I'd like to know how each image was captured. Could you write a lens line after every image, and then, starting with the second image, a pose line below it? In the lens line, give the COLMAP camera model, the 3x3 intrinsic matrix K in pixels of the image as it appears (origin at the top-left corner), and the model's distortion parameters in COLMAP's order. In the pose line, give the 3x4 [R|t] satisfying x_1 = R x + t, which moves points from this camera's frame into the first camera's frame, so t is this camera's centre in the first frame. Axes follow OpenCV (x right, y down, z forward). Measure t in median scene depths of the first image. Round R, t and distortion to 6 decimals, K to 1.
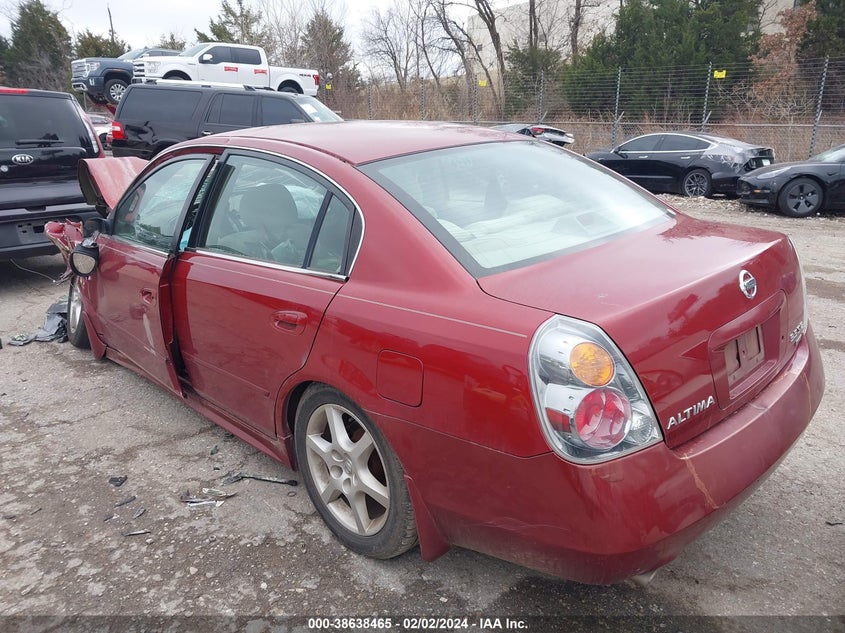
lens RADIAL K [[639.7, 0, 436.2], [0, 639.7, 317.3], [0, 0, 1]] dist [0.077824, -0.121624]
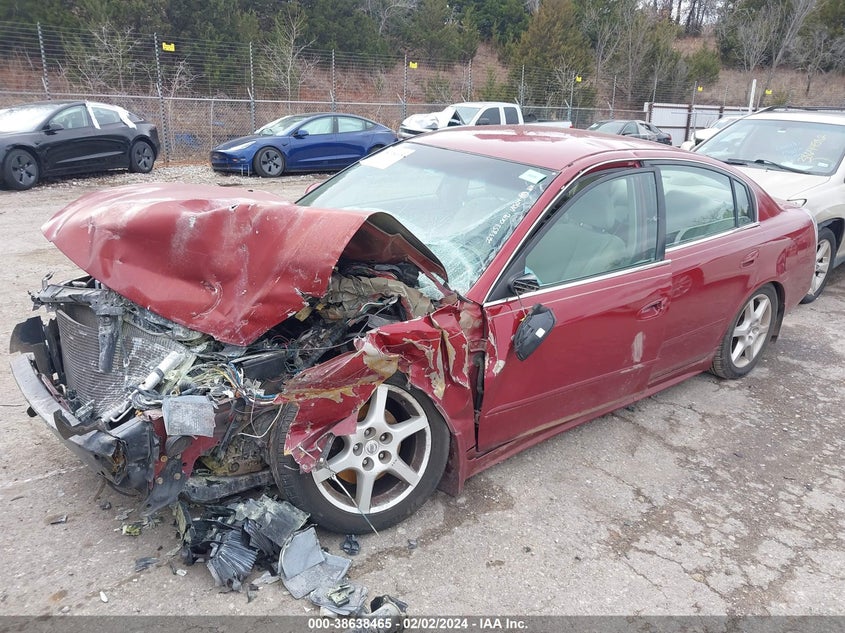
lens RADIAL K [[639.7, 0, 436.2], [0, 639.7, 317.3], [0, 0, 1]] dist [0.077824, -0.121624]
pose [[0.135378, -0.330346, 0.934101, -1.049755], [0.267907, 0.919865, 0.286485, -0.292657], [-0.953886, 0.211469, 0.213032, 0.801126]]
